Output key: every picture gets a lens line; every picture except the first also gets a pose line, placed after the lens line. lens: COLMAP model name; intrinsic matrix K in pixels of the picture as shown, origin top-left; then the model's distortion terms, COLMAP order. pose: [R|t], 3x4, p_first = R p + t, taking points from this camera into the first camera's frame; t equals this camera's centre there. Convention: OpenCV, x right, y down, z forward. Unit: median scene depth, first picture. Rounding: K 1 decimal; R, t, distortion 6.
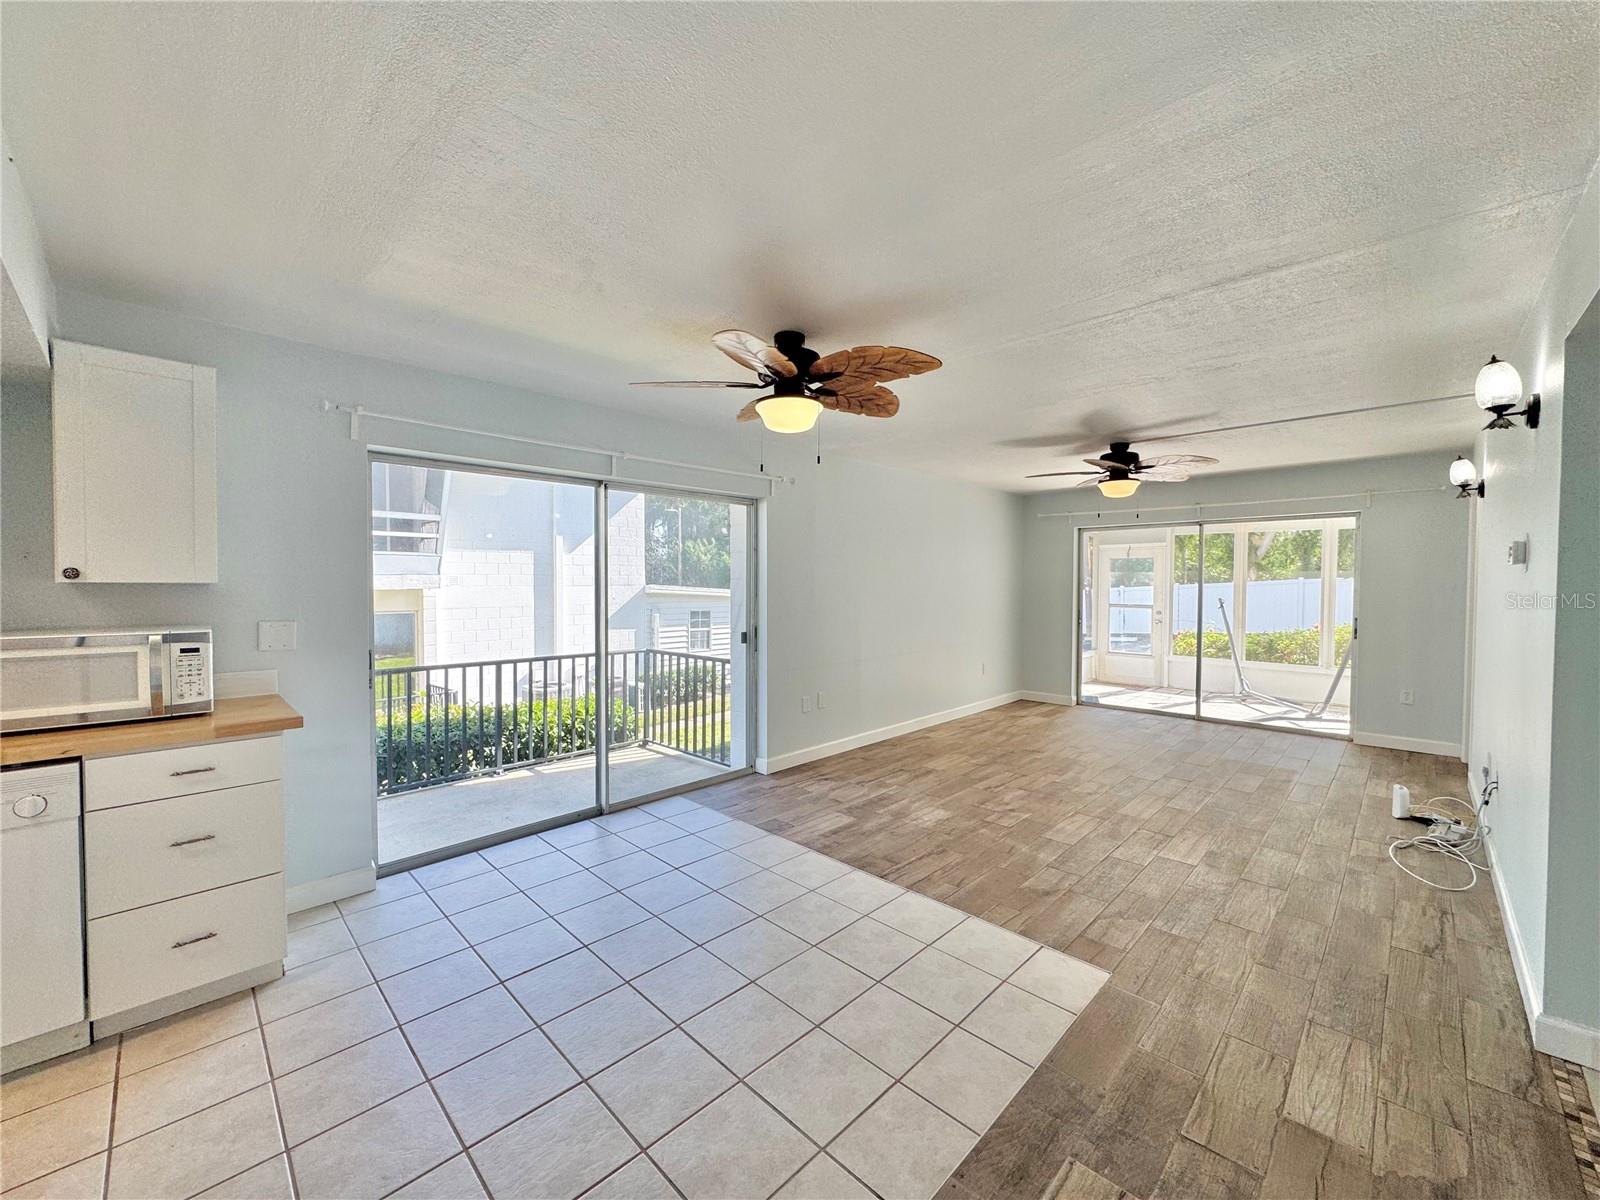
lens RADIAL K [[637.5, 0, 802.3], [0, 637.5, 599.6], [0, 0, 1]] dist [-0.003626, 0.000547]
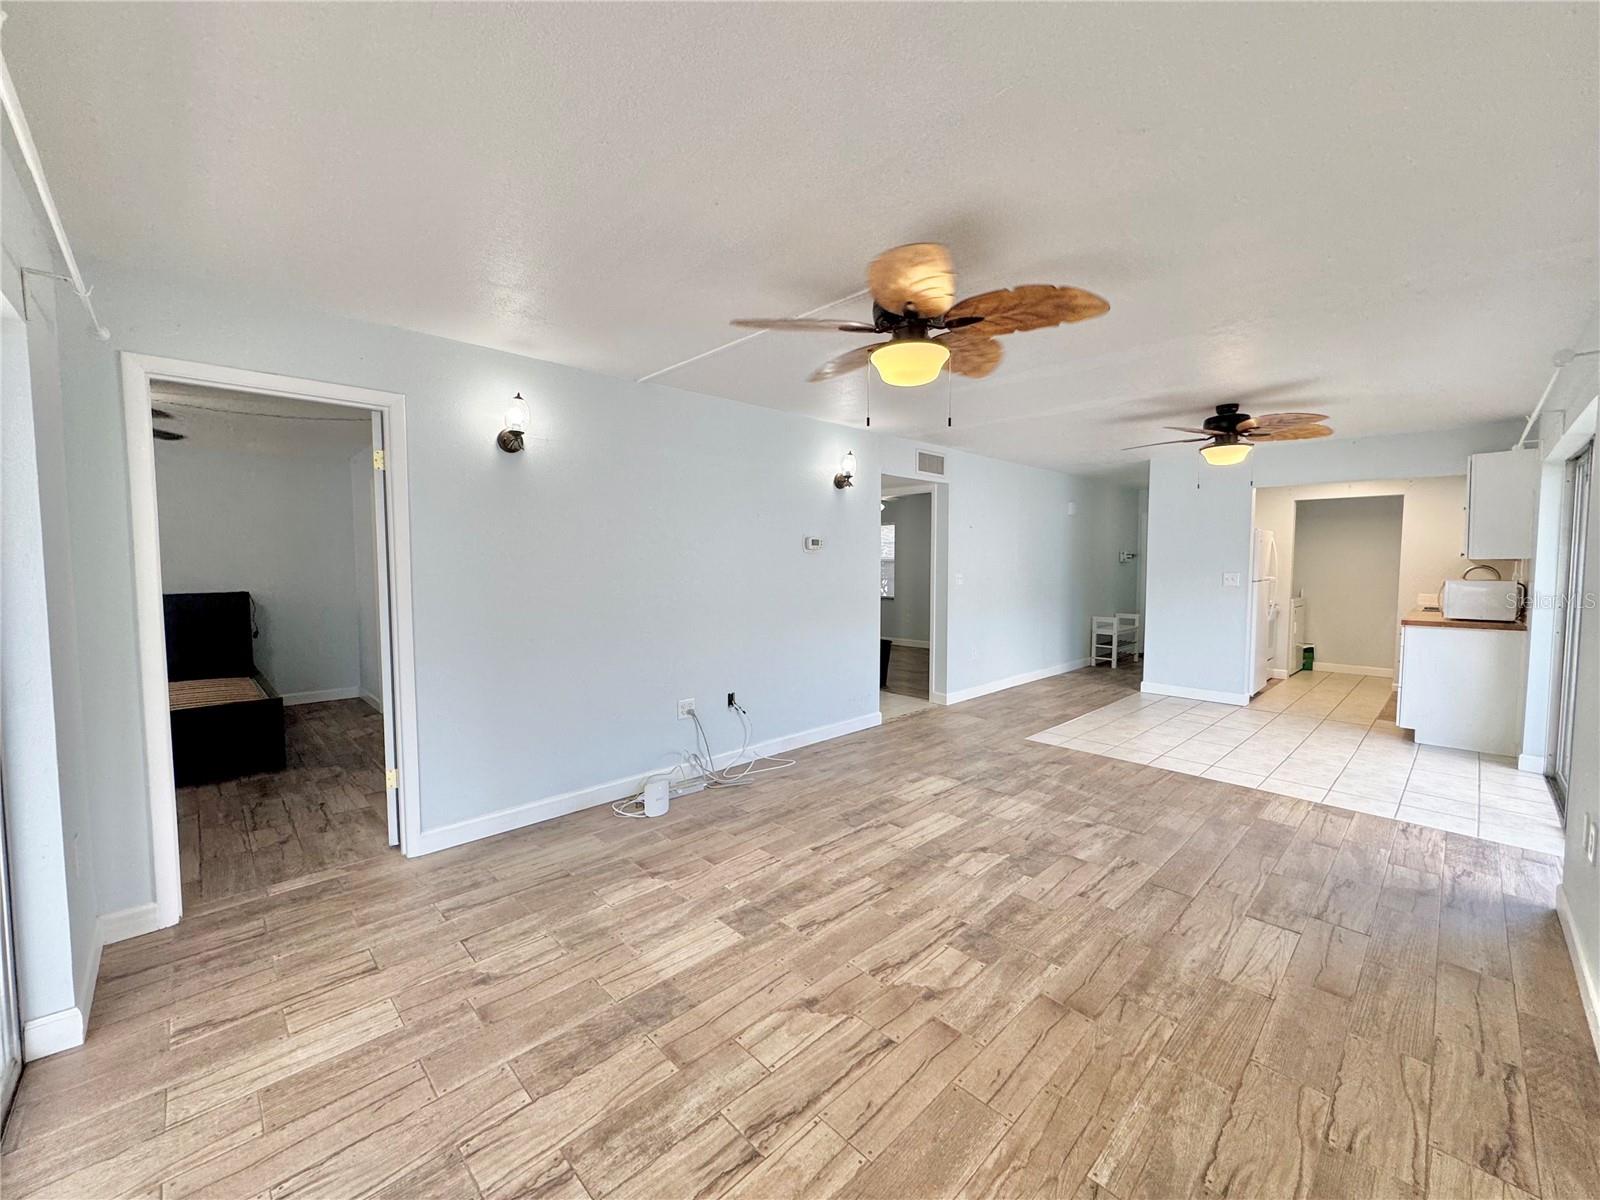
lens RADIAL K [[637.5, 0, 802.3], [0, 637.5, 599.6], [0, 0, 1]] dist [-0.003626, 0.000547]
pose [[-0.999480, -0.002338, 0.032169, 0.656087], [0.000504, 0.996116, 0.088051, -0.044144], [-0.032250, 0.088021, -0.995596, 1.755526]]
